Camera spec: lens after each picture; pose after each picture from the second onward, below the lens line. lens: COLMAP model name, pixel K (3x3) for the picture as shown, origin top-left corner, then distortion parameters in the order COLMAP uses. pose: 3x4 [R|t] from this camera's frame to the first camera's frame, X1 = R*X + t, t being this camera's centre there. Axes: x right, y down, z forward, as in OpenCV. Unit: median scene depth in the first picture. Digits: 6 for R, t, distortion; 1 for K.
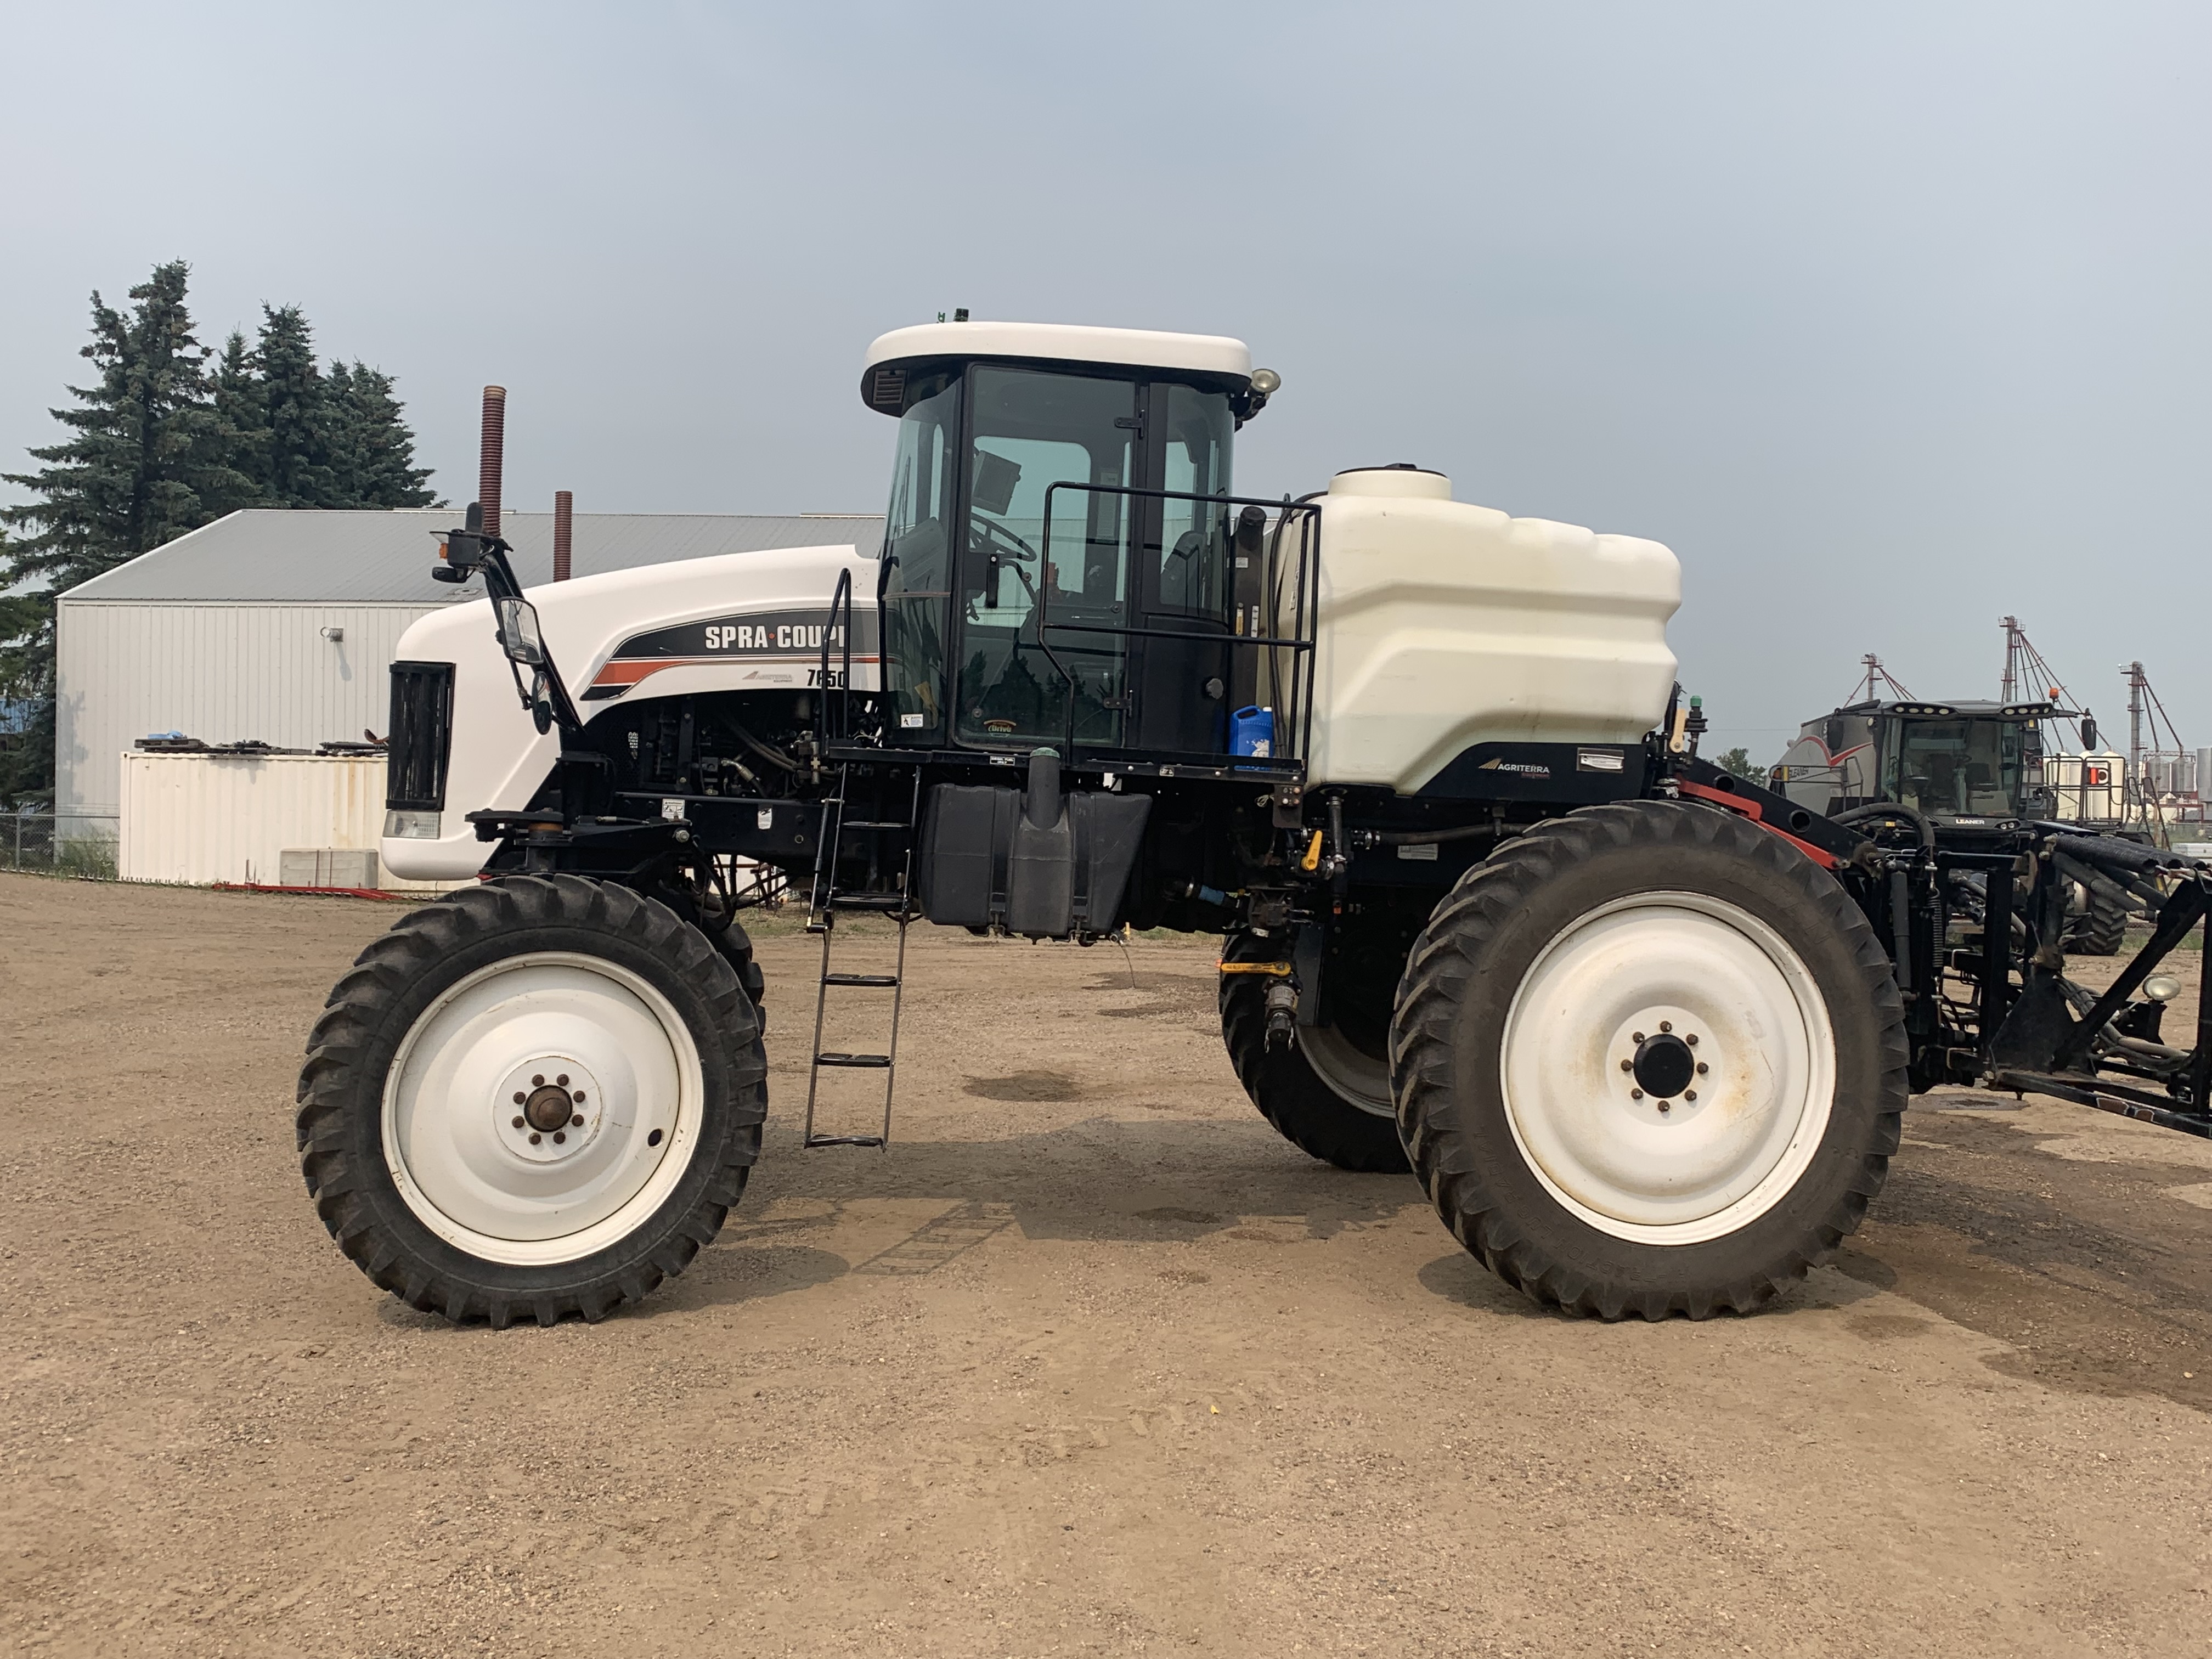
lens RADIAL K [[2067.1, 0, 1106.0], [0, 2067.1, 829.5], [0, 0, 1]] dist [0.074146, -0.147630]
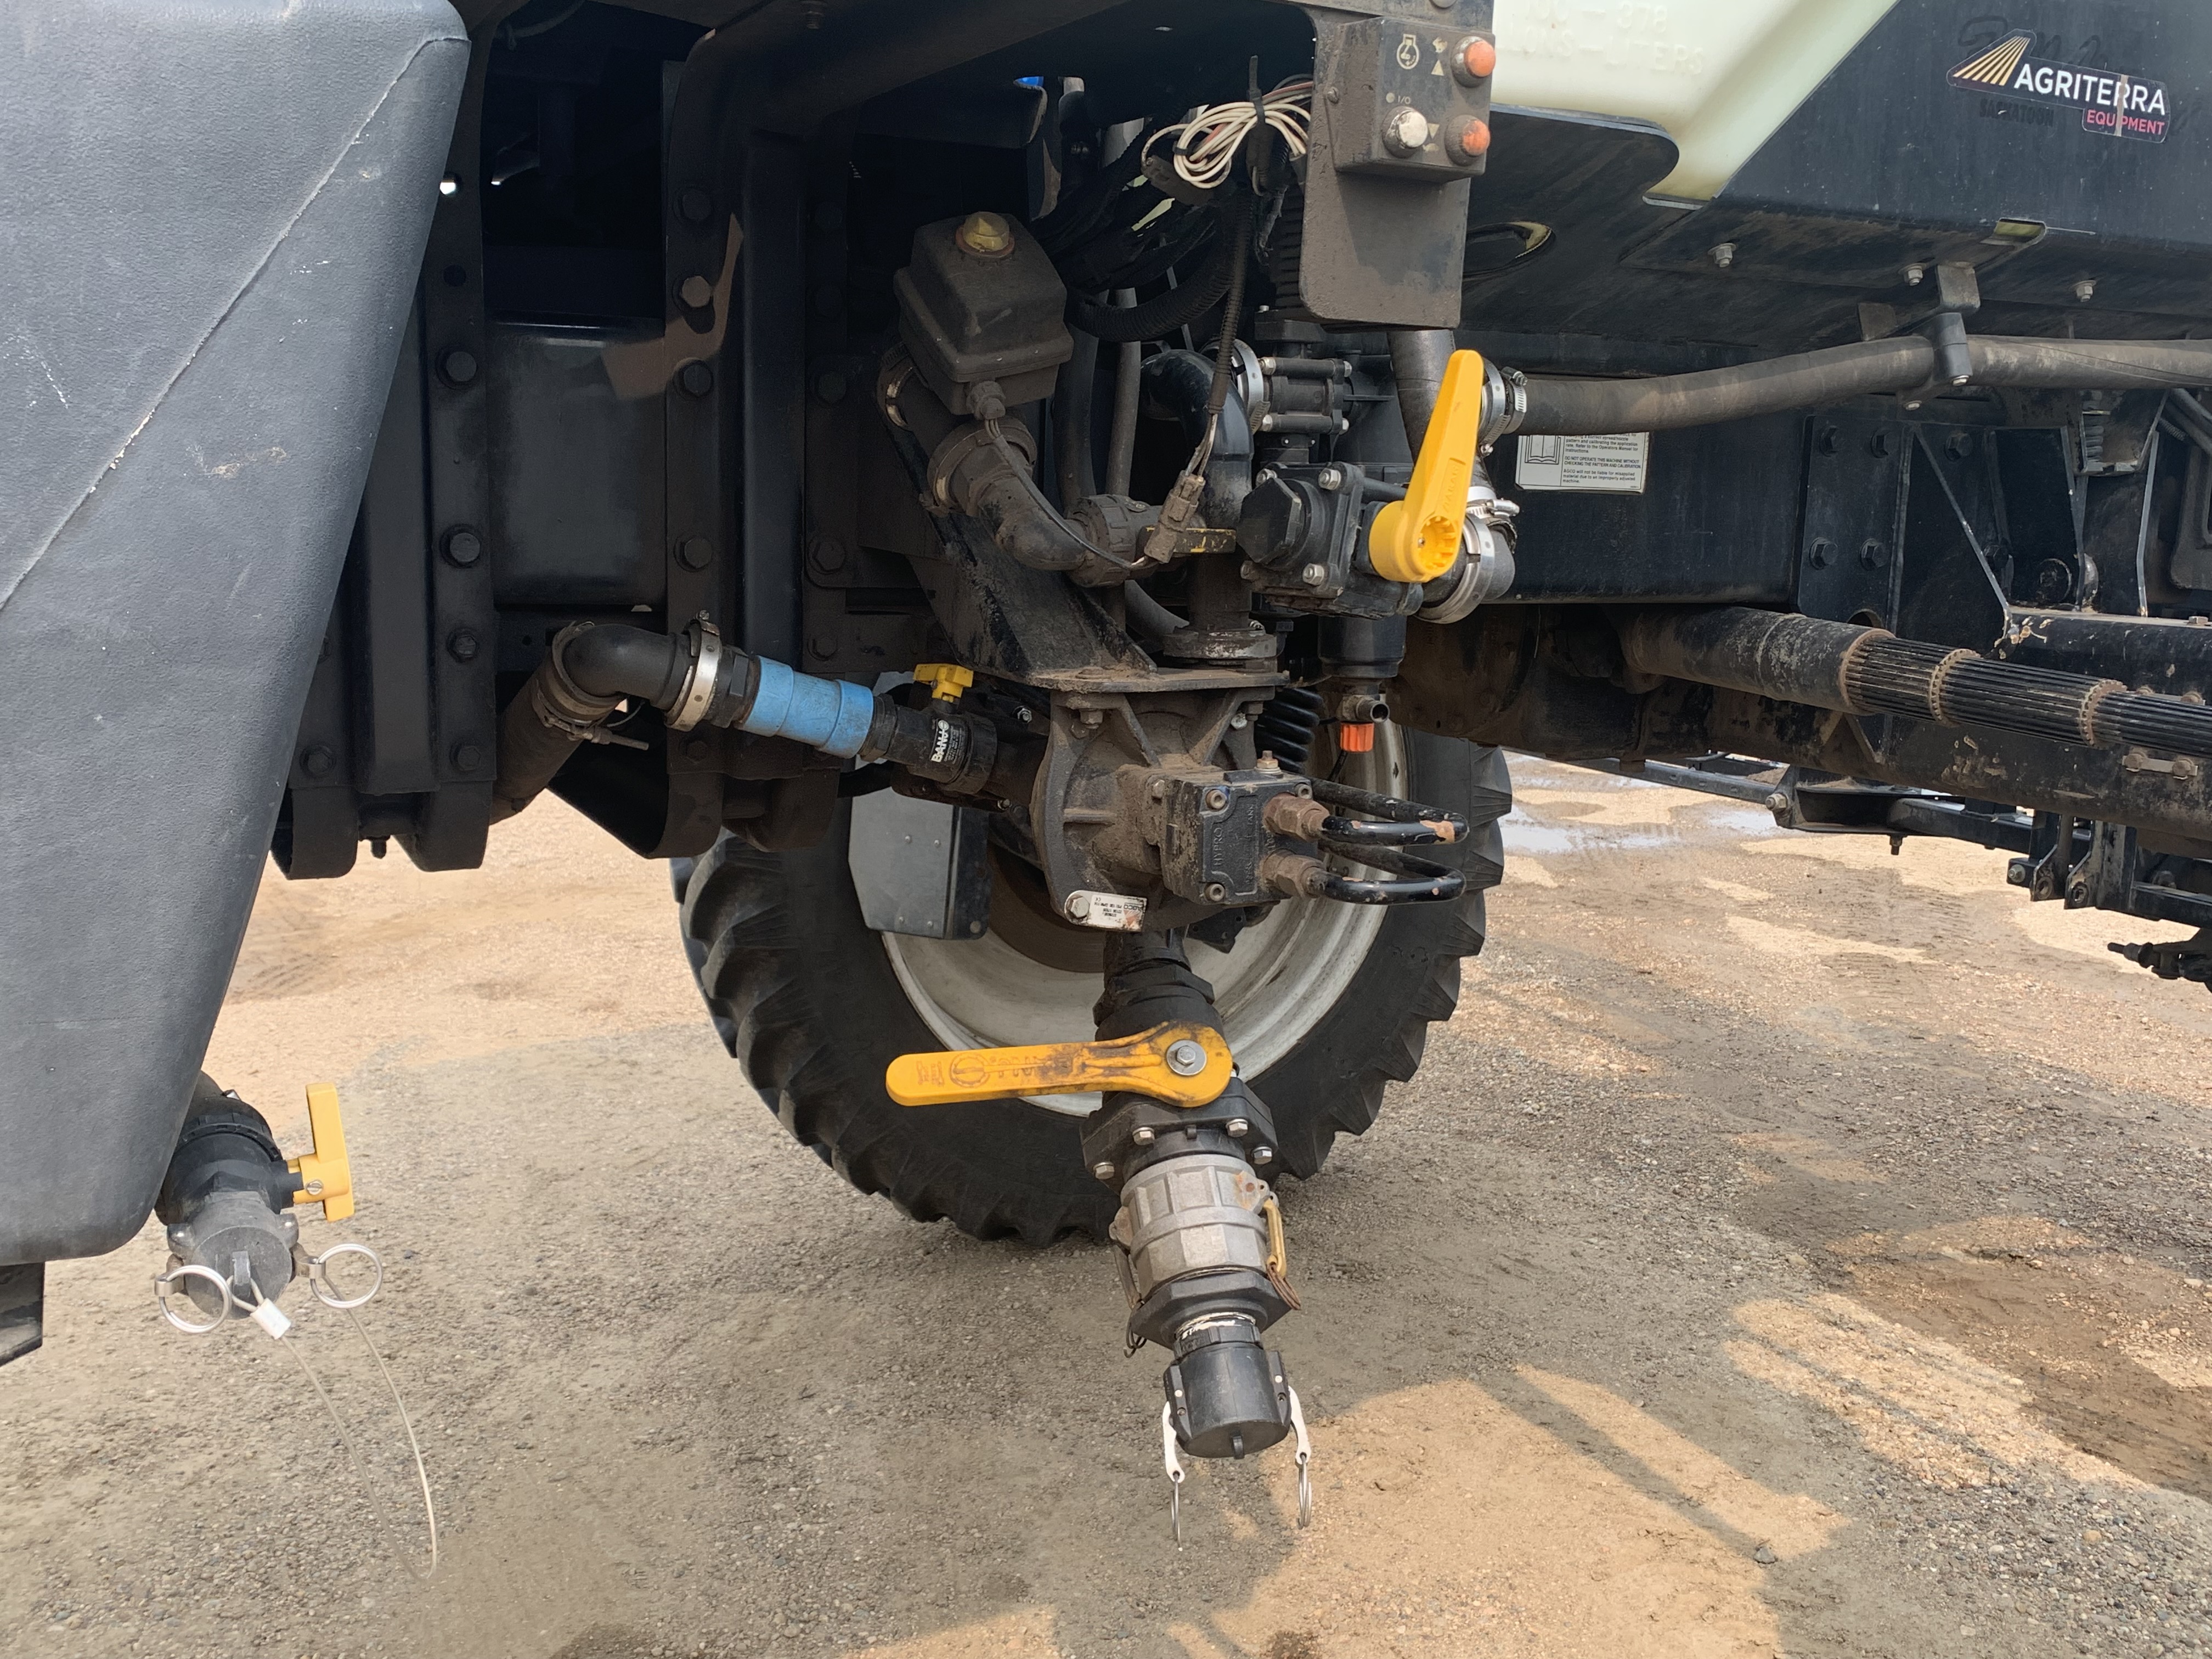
lens RADIAL K [[2032.2, 0, 1017.9], [0, 2032.2, 822.4], [0, 0, 1]] dist [0.004356, -0.024643]
pose [[0.957151, -0.070962, 0.280761, 0.014944], [0.017527, 0.981930, 0.188429, 0.006508], [-0.289059, -0.175434, 0.941099, 0.802938]]
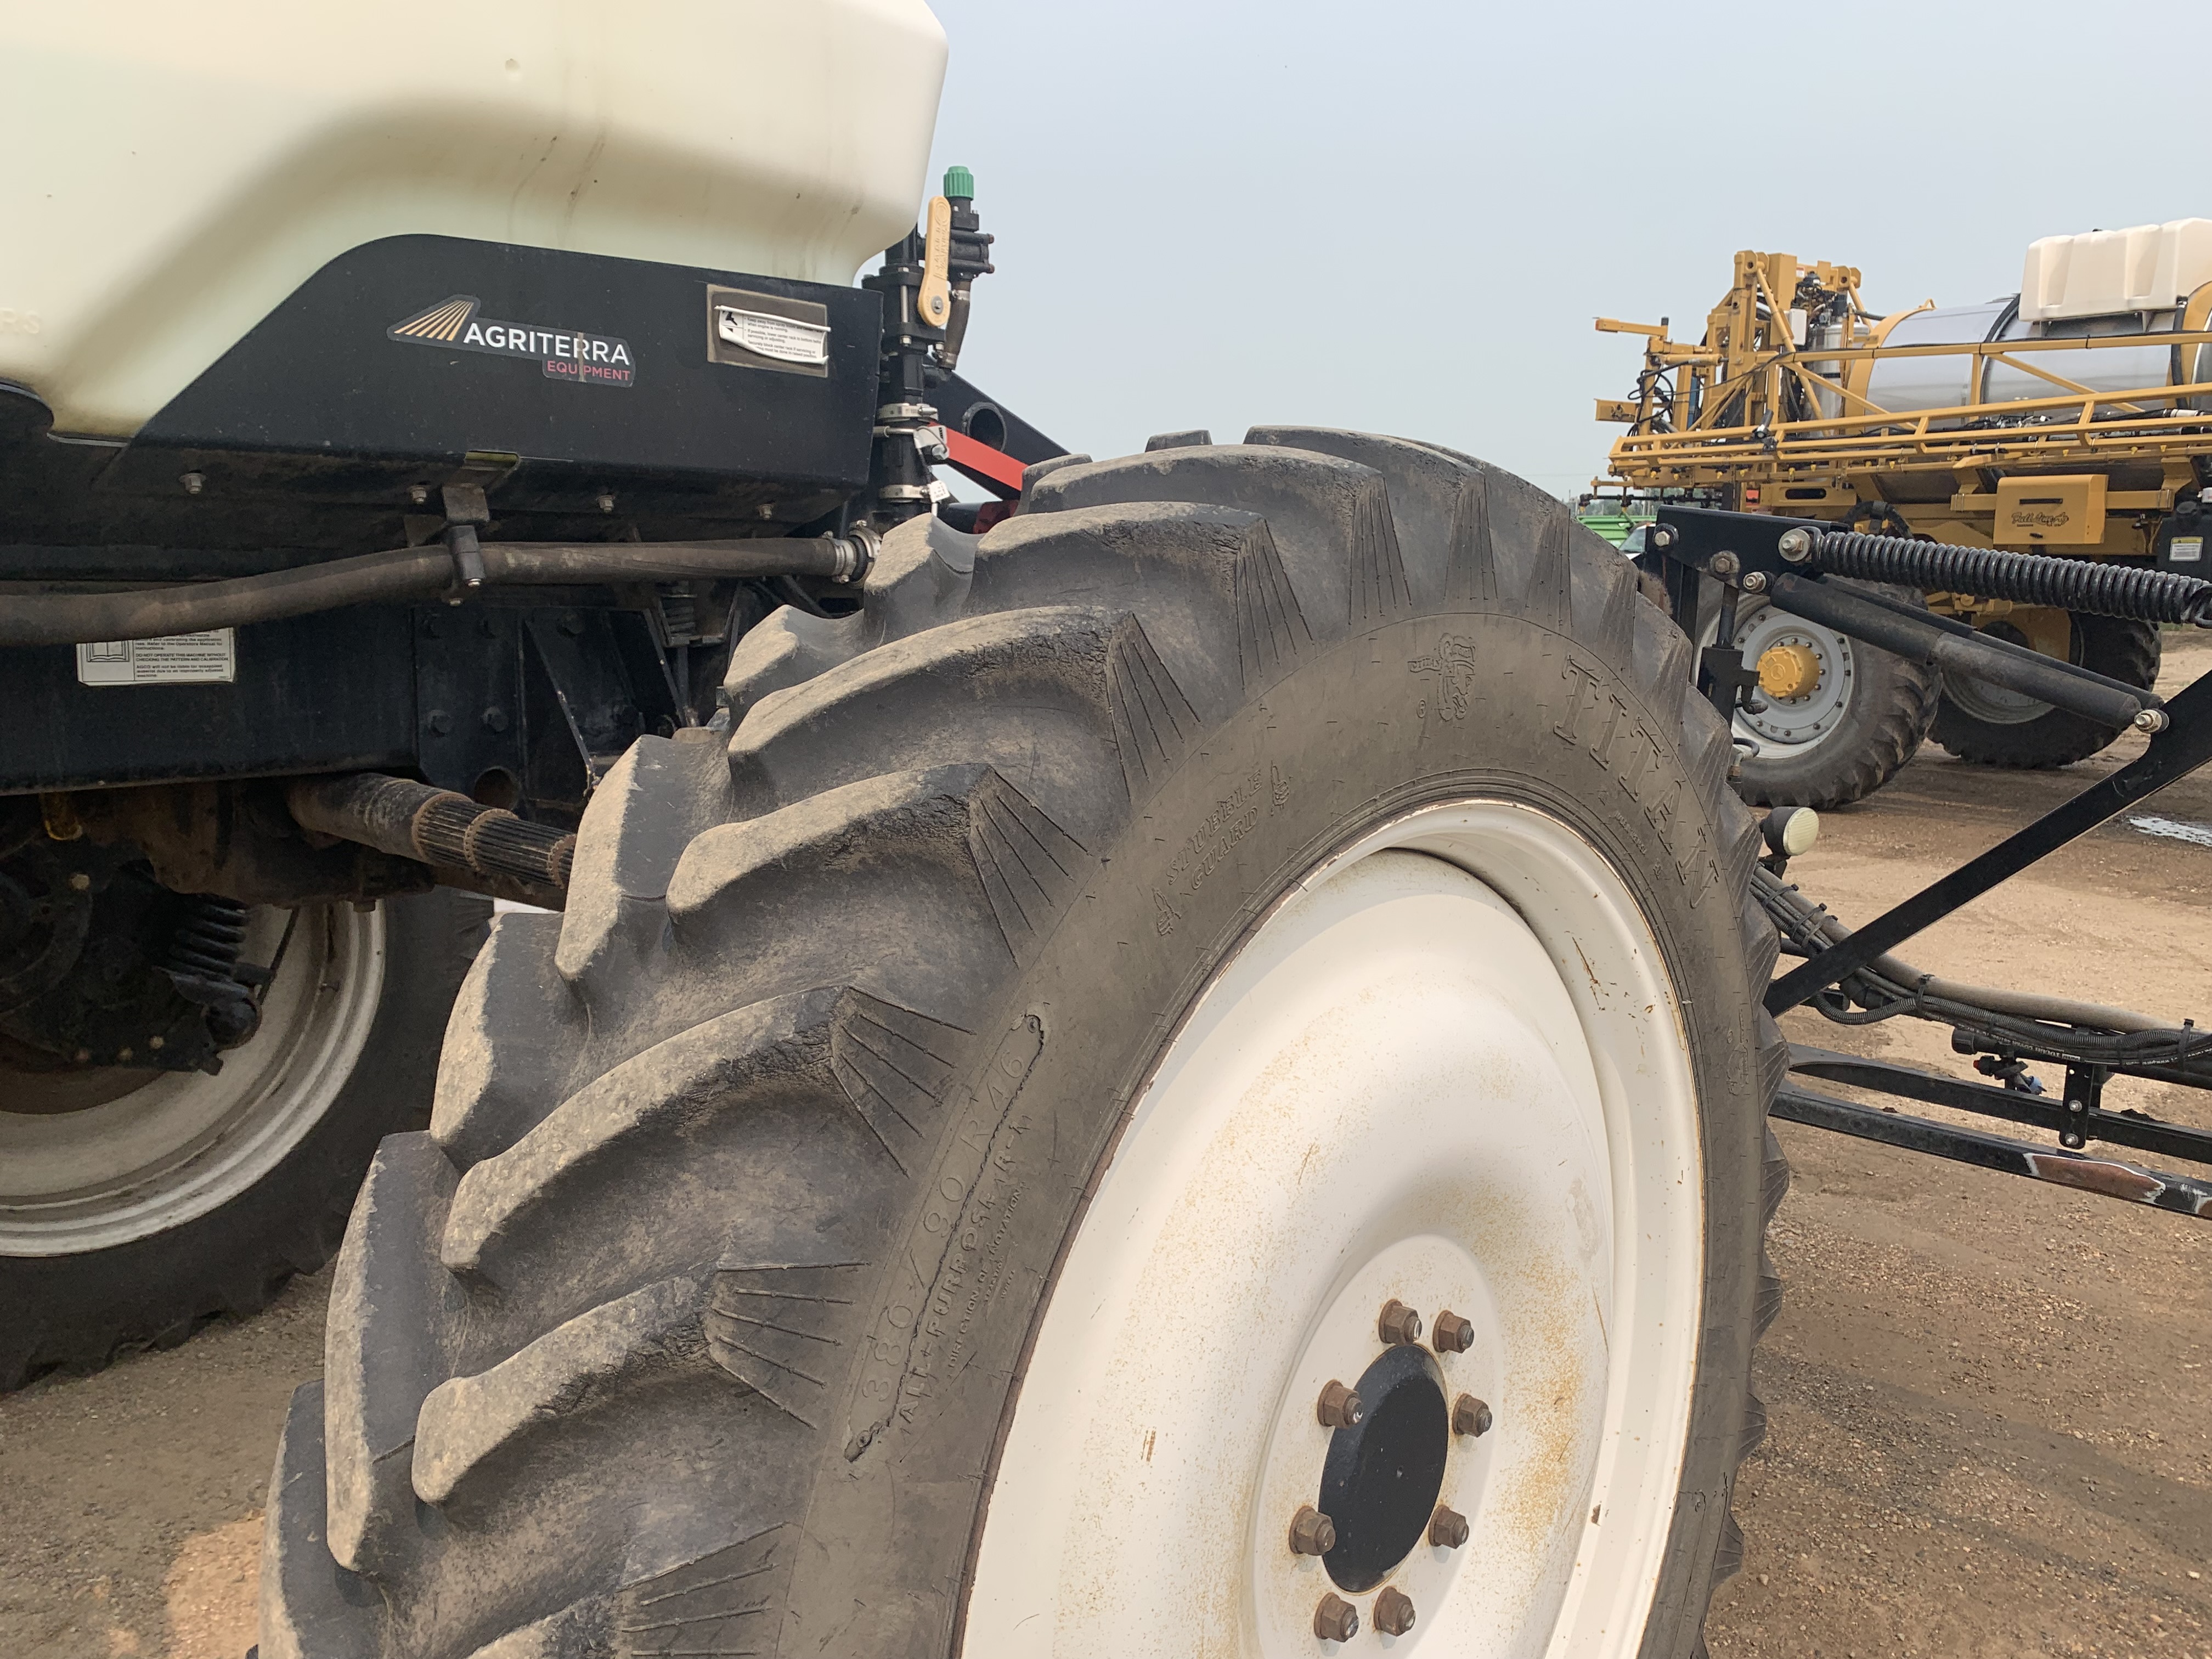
lens RADIAL K [[1753.9, 0, 1106.0], [0, 1753.9, 829.5], [0, 0, 1]] dist [-0.005384, -0.003049]
pose [[0.762513, -0.128918, 0.633998, 0.098687], [0.025942, 0.985250, 0.169142, -0.002645], [-0.646453, -0.112526, 0.754610, 0.760280]]
